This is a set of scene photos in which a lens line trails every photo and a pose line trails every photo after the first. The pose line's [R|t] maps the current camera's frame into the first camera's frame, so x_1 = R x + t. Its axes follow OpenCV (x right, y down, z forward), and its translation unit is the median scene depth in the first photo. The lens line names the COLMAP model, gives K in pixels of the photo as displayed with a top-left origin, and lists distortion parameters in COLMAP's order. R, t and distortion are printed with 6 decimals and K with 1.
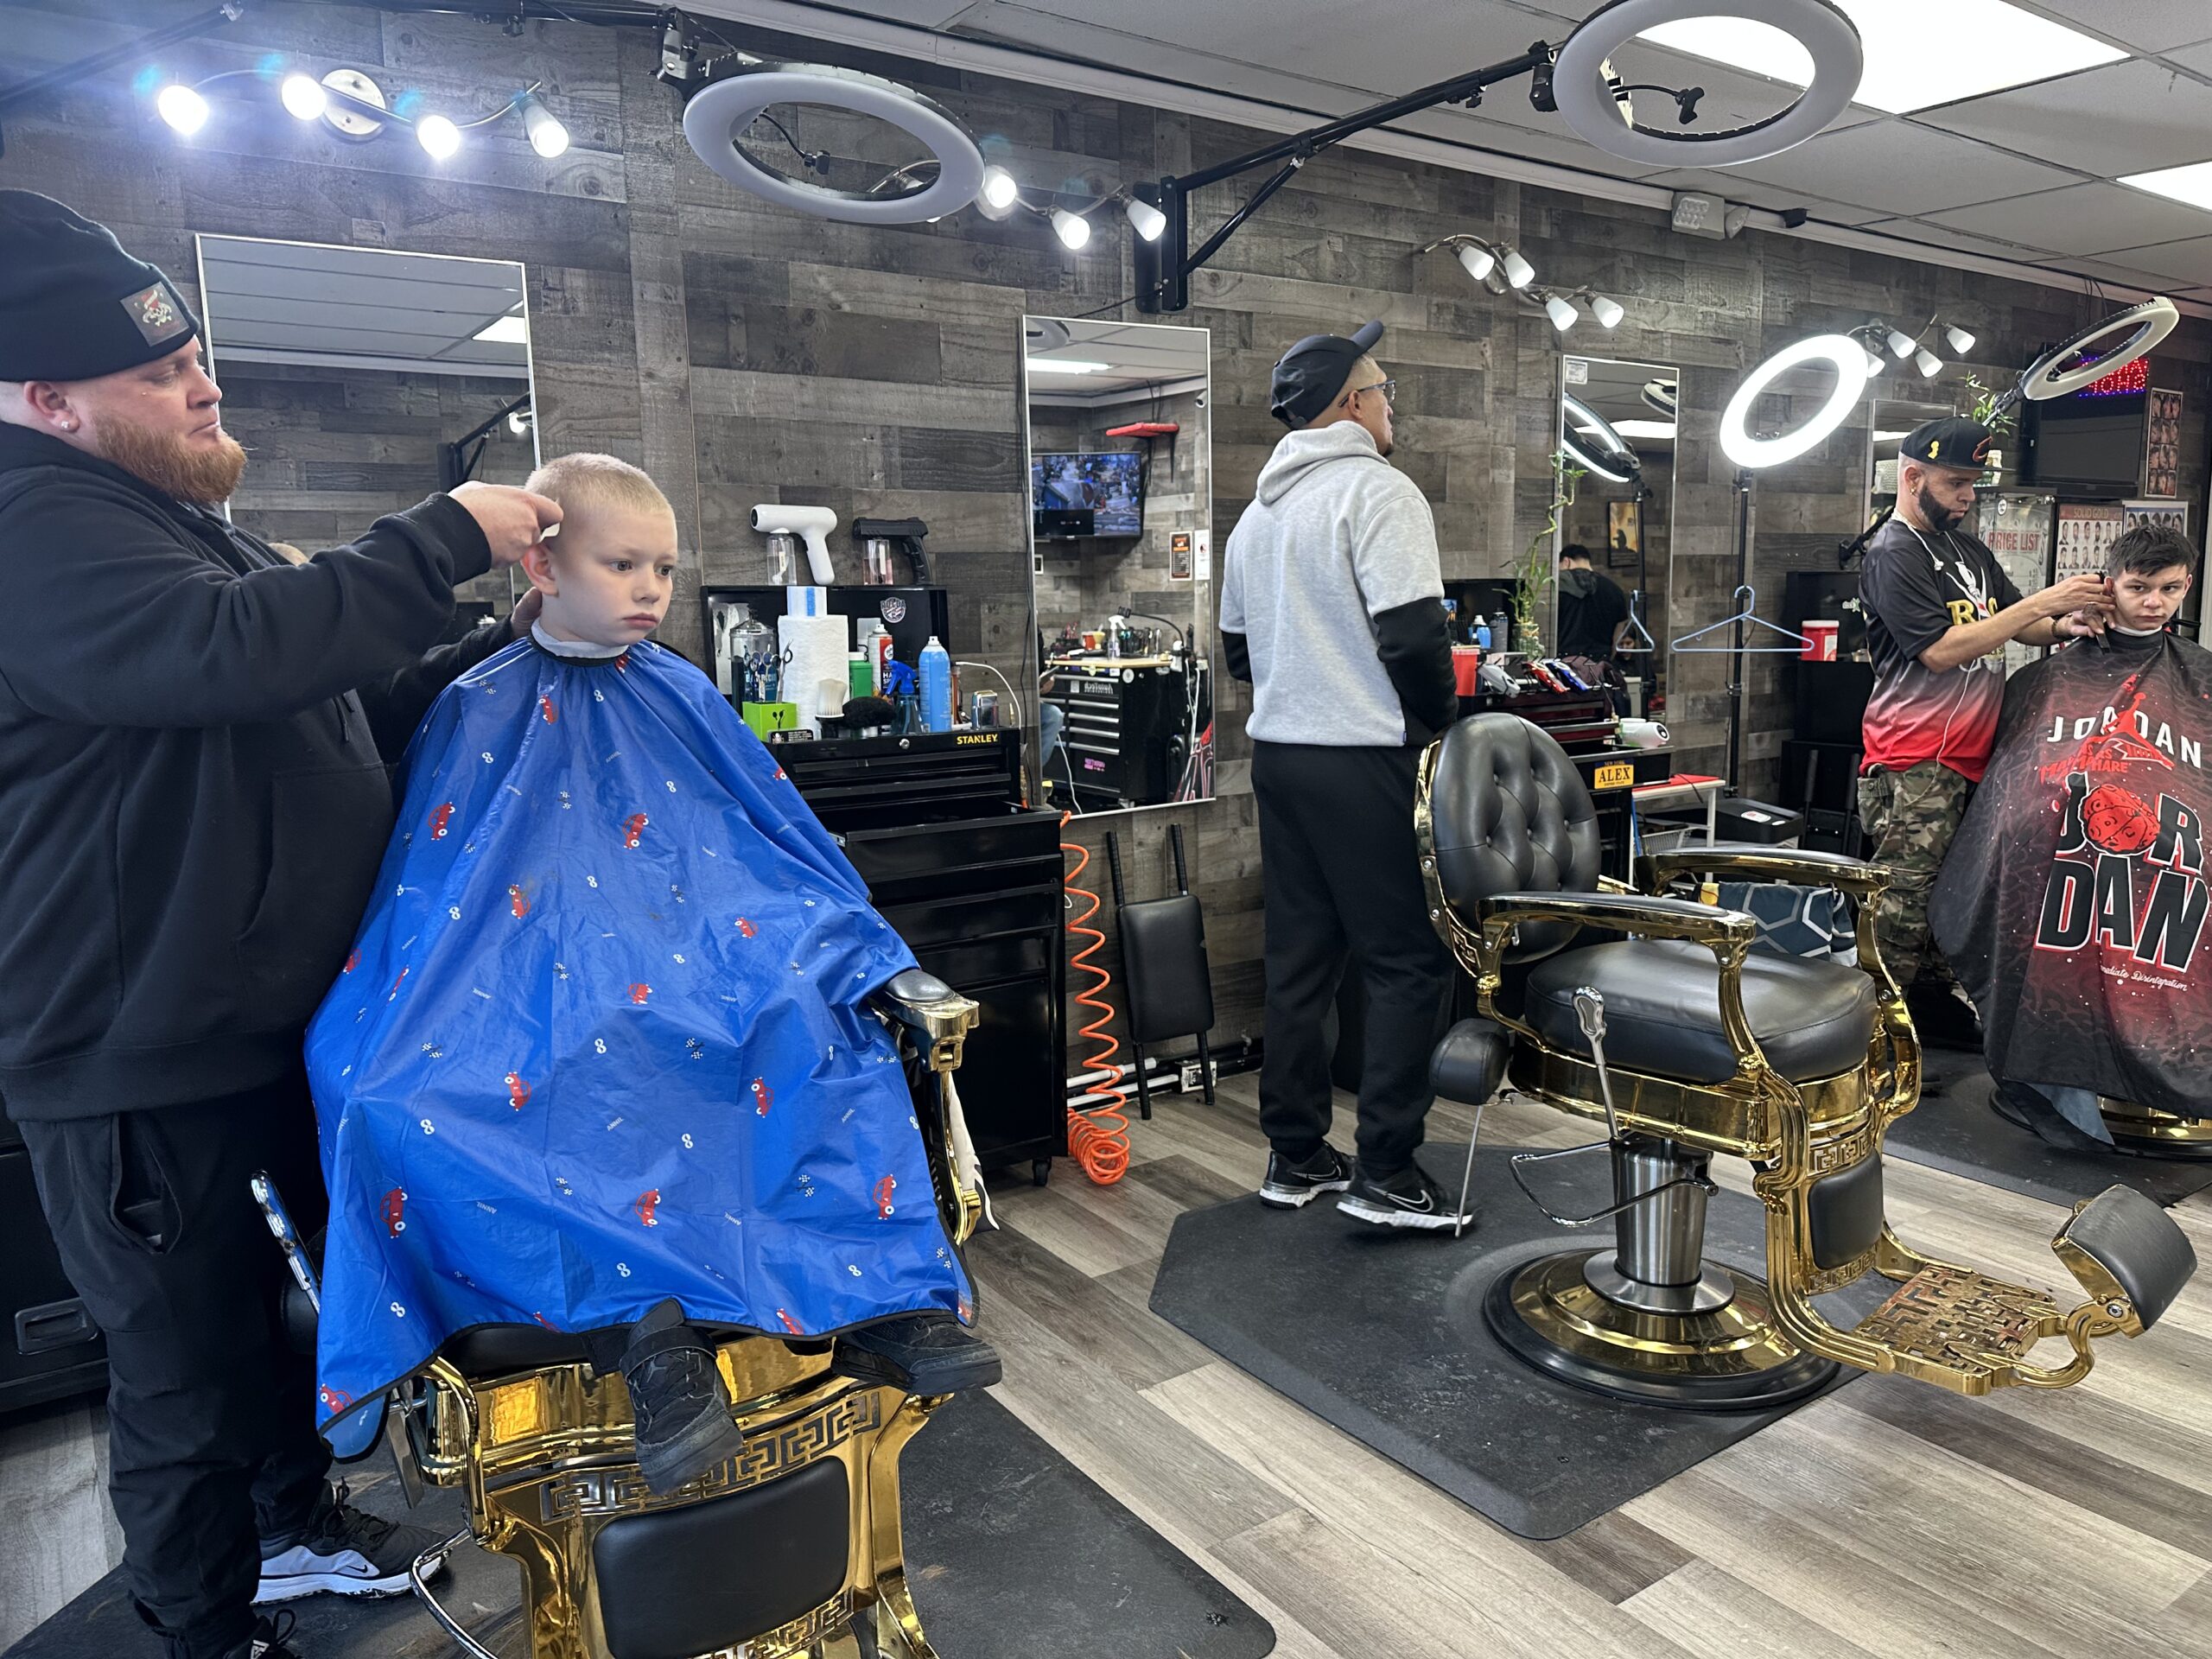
lens RADIAL K [[1555.1, 0, 1111.7], [0, 1555.1, 826.8], [0, 0, 1]] dist [0.027965, -0.016316]
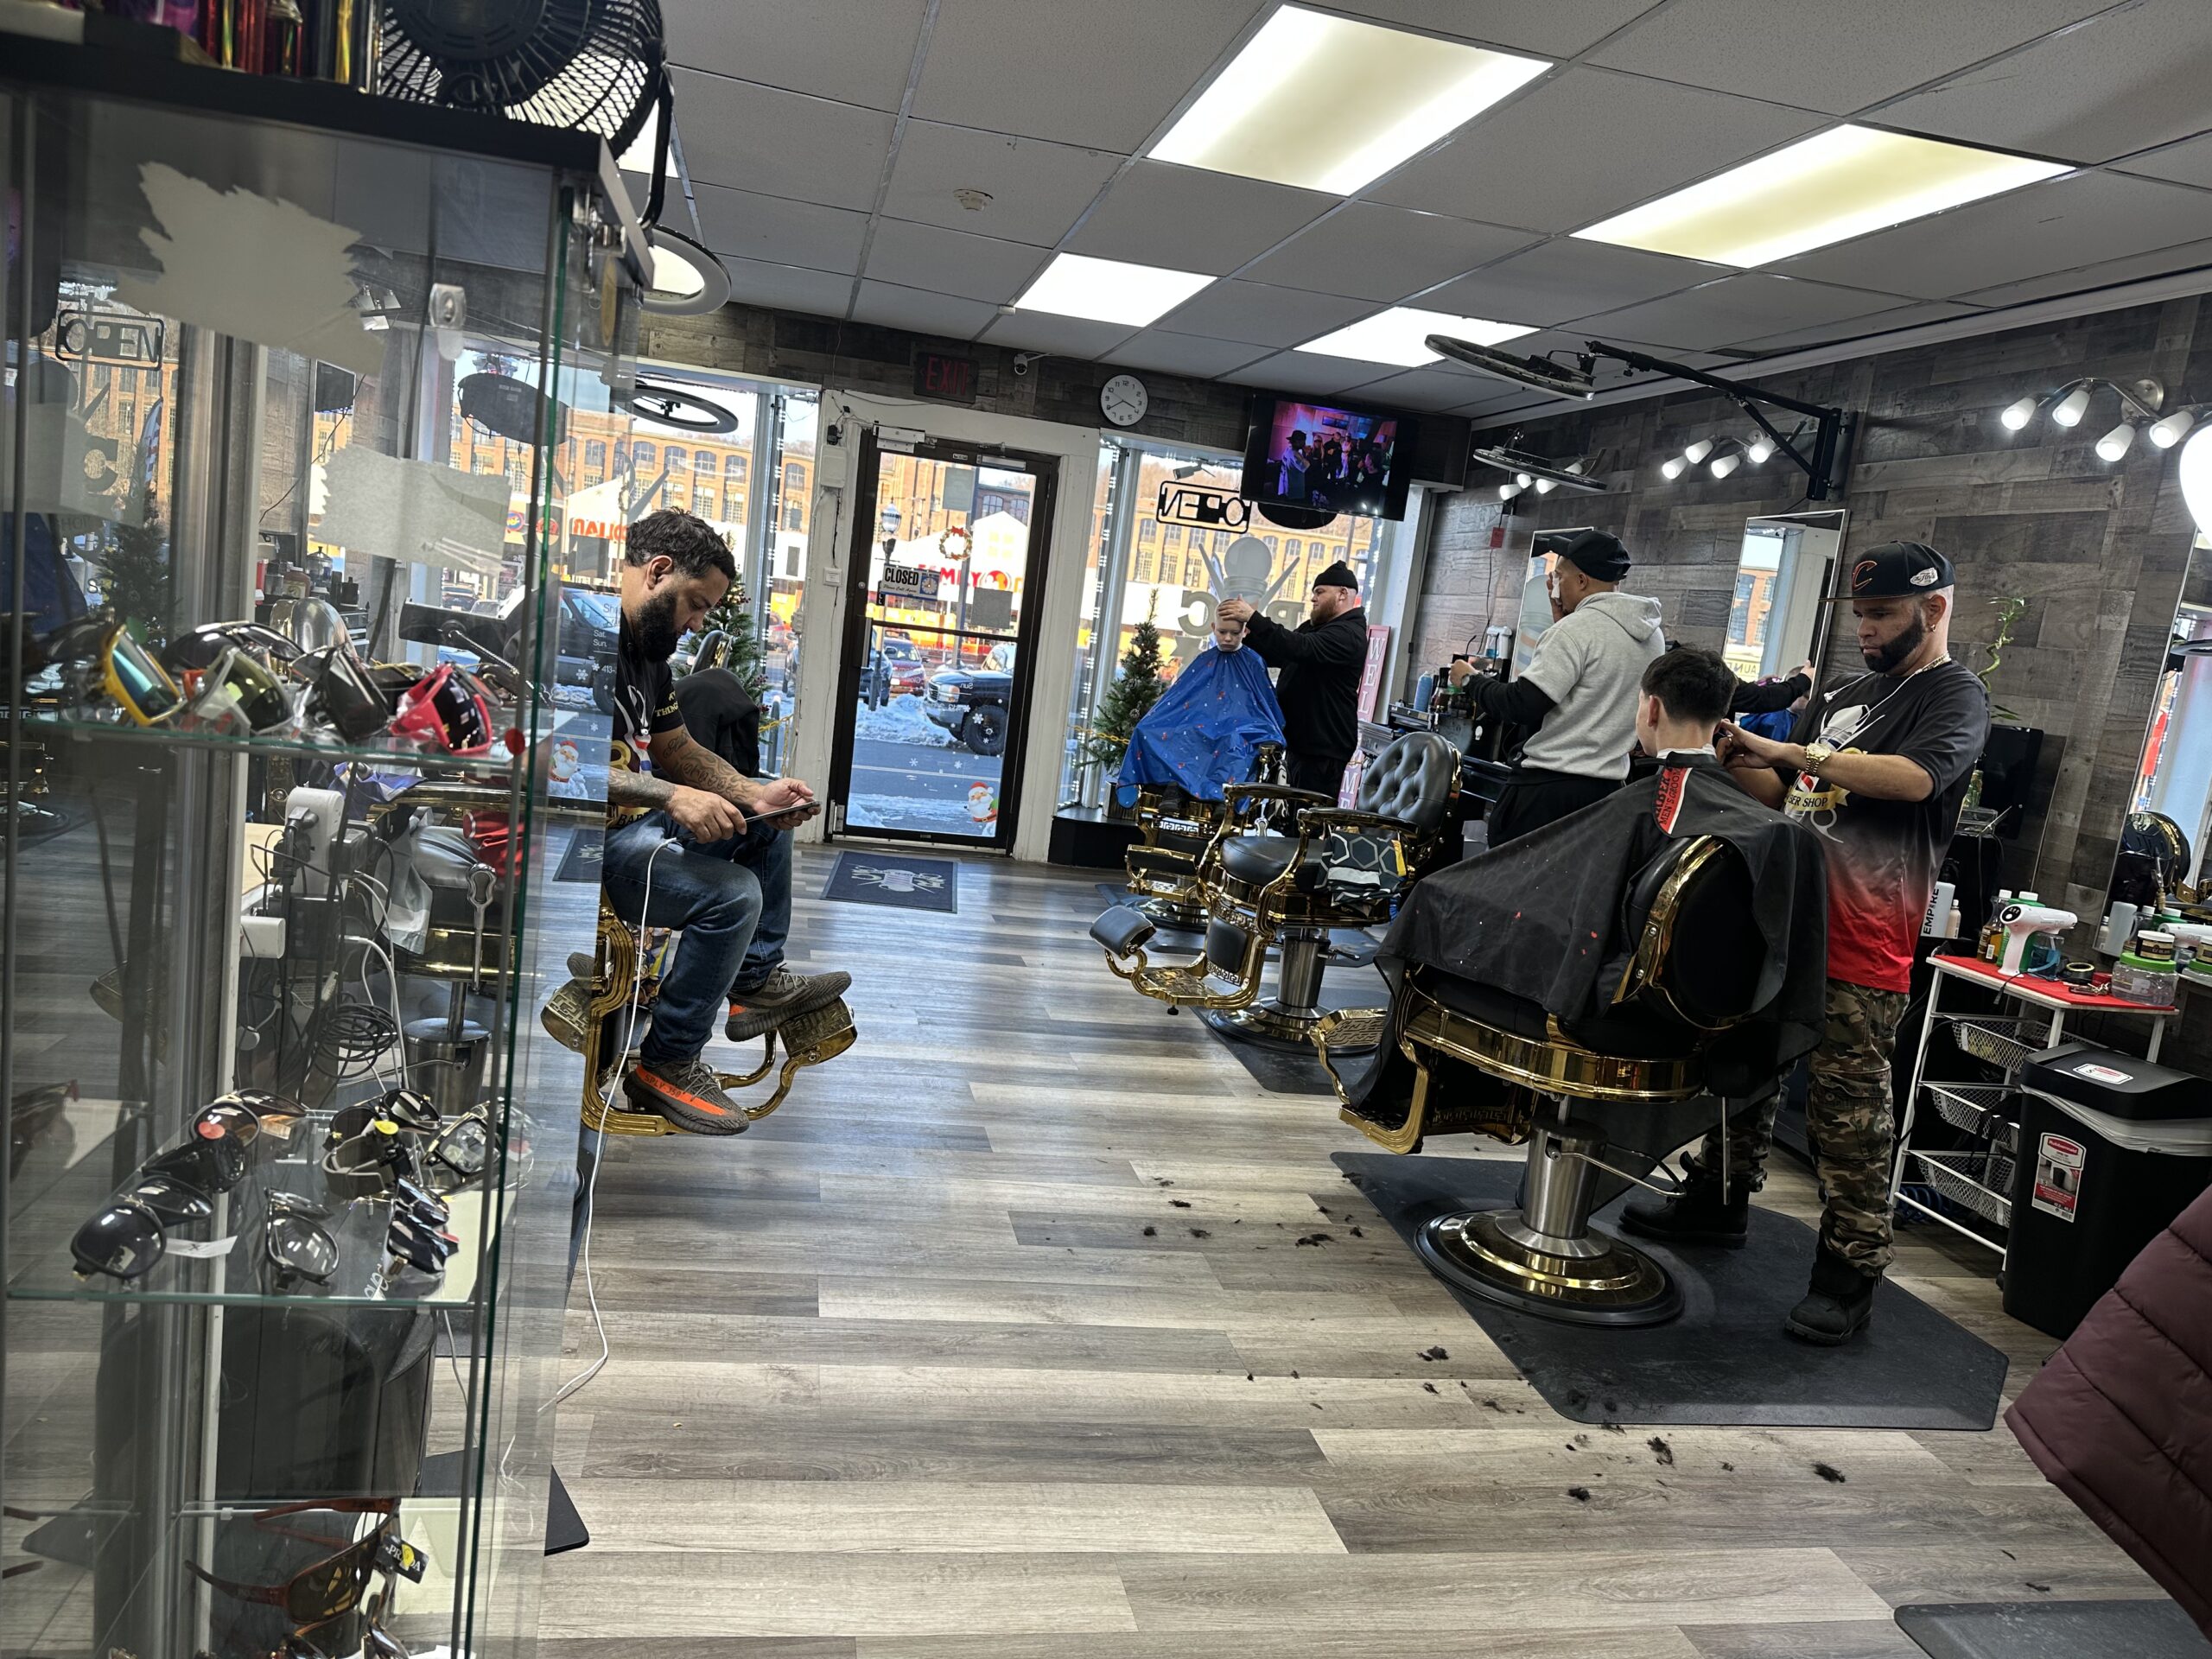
lens RADIAL K [[1555.1, 0, 1106.0], [0, 1555.1, 827.8], [0, 0, 1]] dist [0.027965, -0.016316]
pose [[-0.398467, 0.100461, -0.911664, 1.380590], [-0.254093, 0.942987, 0.214970, -0.169599], [0.881284, 0.317306, -0.350222, 0.889633]]
